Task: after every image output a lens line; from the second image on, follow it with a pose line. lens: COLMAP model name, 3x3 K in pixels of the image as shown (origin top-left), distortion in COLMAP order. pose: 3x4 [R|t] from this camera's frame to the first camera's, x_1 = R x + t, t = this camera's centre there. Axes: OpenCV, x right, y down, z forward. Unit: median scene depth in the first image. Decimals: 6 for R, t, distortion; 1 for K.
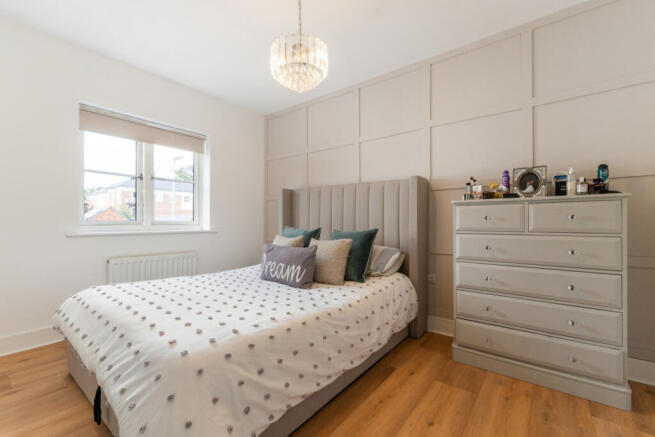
lens RADIAL K [[277.9, 0, 328.3], [0, 277.9, 220.2], [0, 0, 1]] dist [-0.002857, -0.000392]
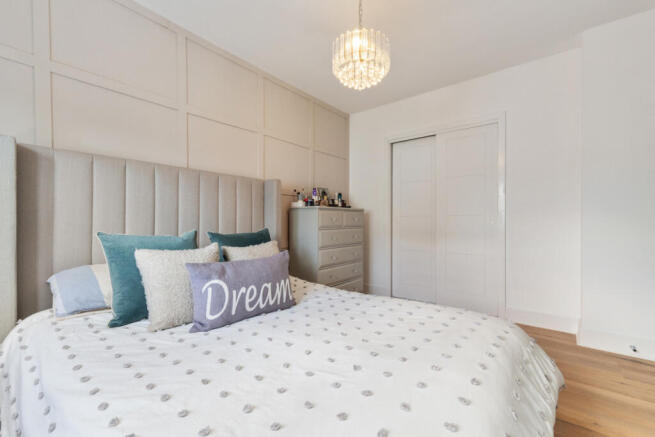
lens RADIAL K [[277.9, 0, 328.2], [0, 277.9, 220.7], [0, 0, 1]] dist [-0.002857, -0.000392]
pose [[0.026644, -0.001940, 0.999643, -0.846577], [-0.011739, 0.999929, 0.002254, -0.001751], [-0.999576, -0.011794, 0.026619, 0.838242]]
